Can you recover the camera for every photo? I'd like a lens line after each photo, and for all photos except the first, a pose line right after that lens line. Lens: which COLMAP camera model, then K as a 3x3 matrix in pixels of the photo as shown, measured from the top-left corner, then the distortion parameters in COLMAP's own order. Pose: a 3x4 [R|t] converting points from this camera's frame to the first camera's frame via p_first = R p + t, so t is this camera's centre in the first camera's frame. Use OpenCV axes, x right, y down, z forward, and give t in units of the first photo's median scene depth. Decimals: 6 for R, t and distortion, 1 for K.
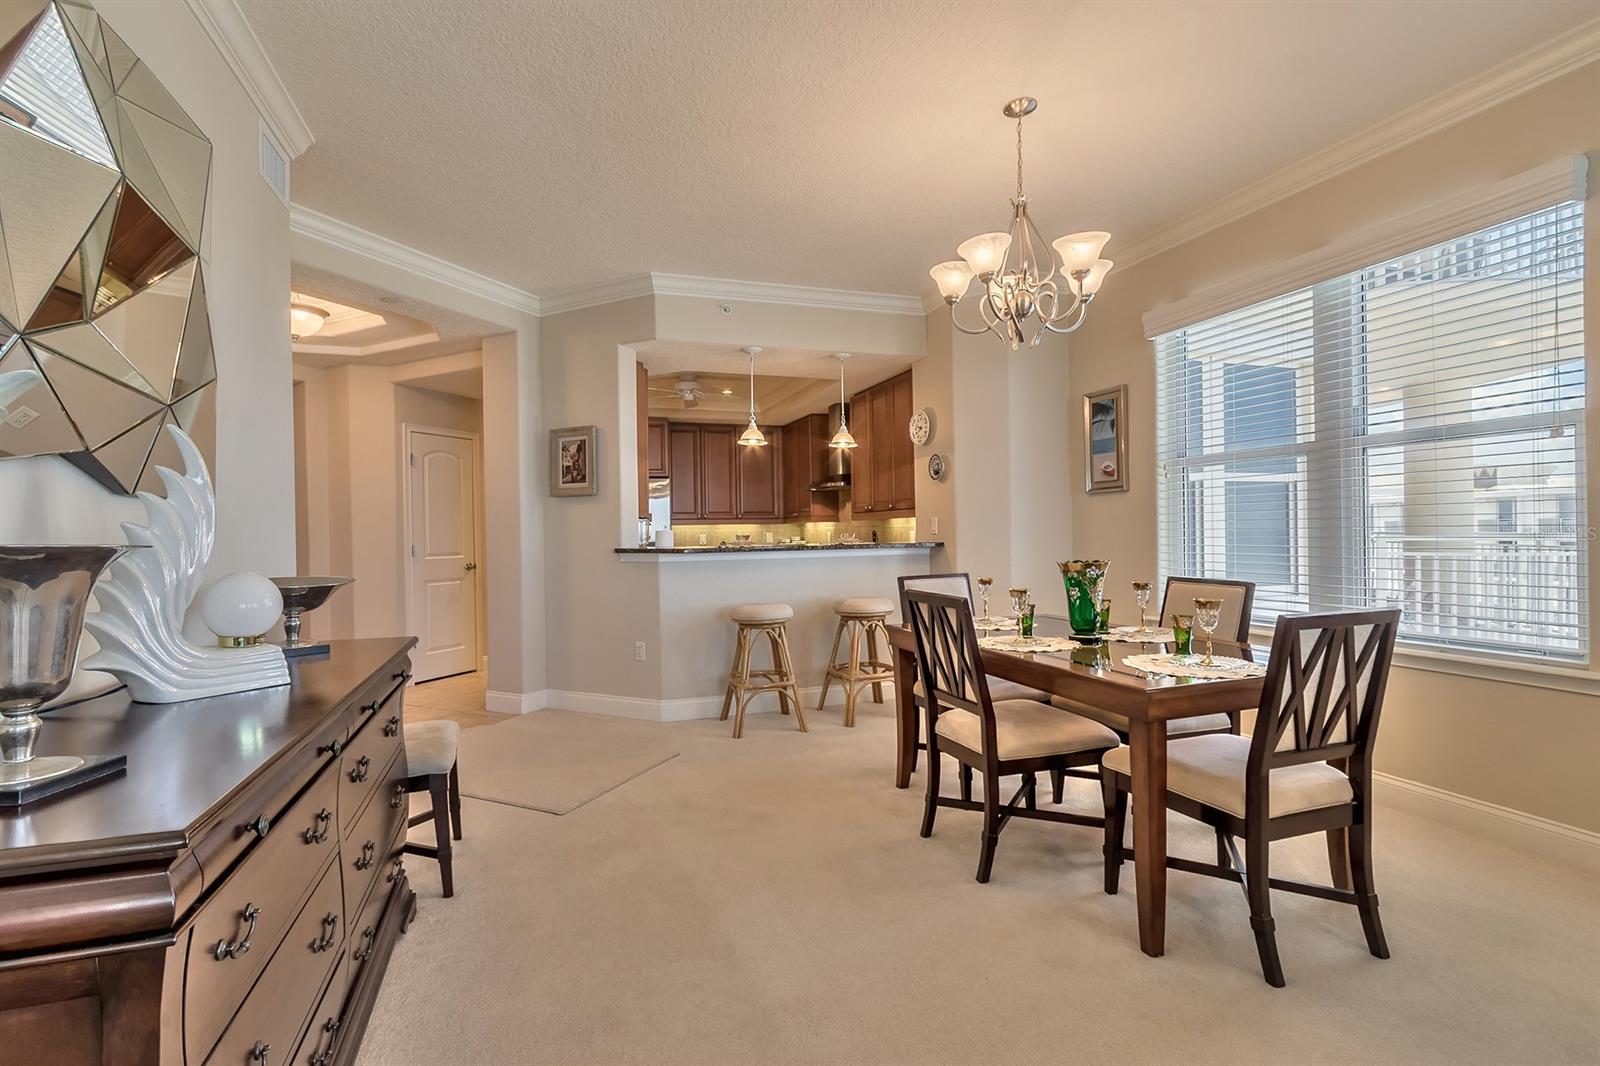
lens RADIAL K [[729.6, 0, 801.2], [0, 729.6, 531.8], [0, 0, 1]] dist [0.008048, -0.002645]
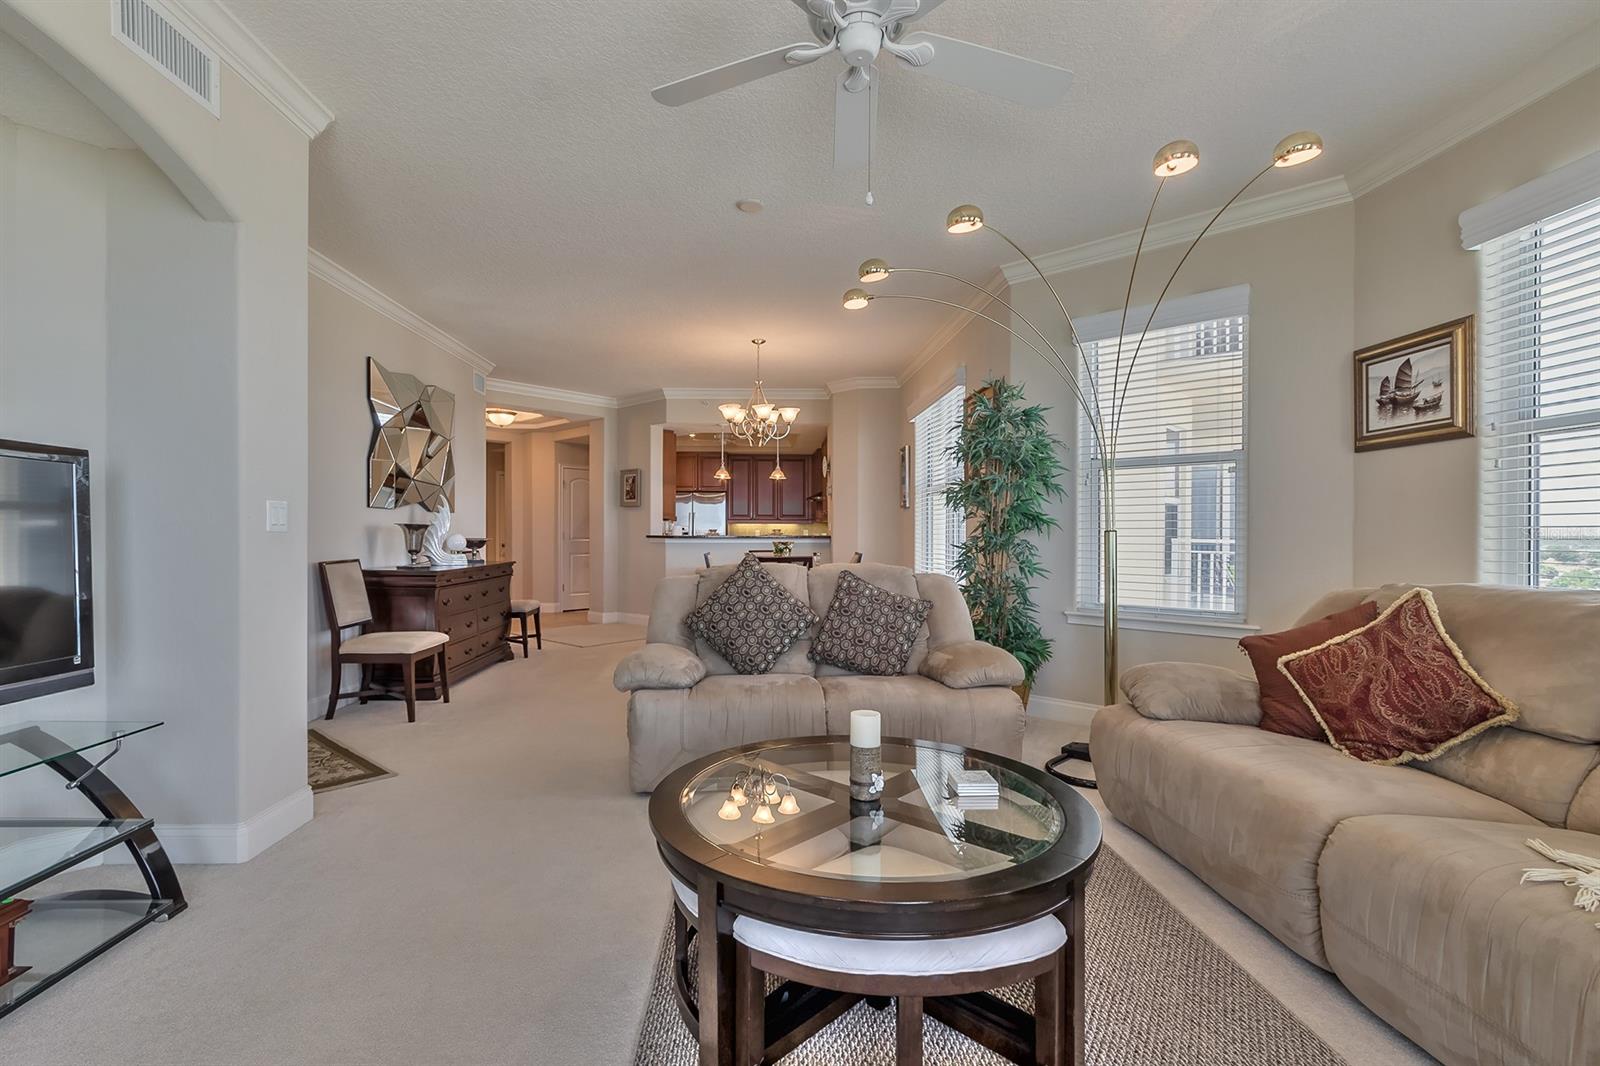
lens RADIAL K [[729.6, 0, 791.9], [0, 729.6, 533.4], [0, 0, 1]] dist [0.008048, -0.002645]
pose [[0.959657, 0.017443, -0.280631, 0.555585], [-0.016561, 0.999848, 0.005512, 0.001520], [0.280685, -0.000642, 0.959800, -0.603949]]
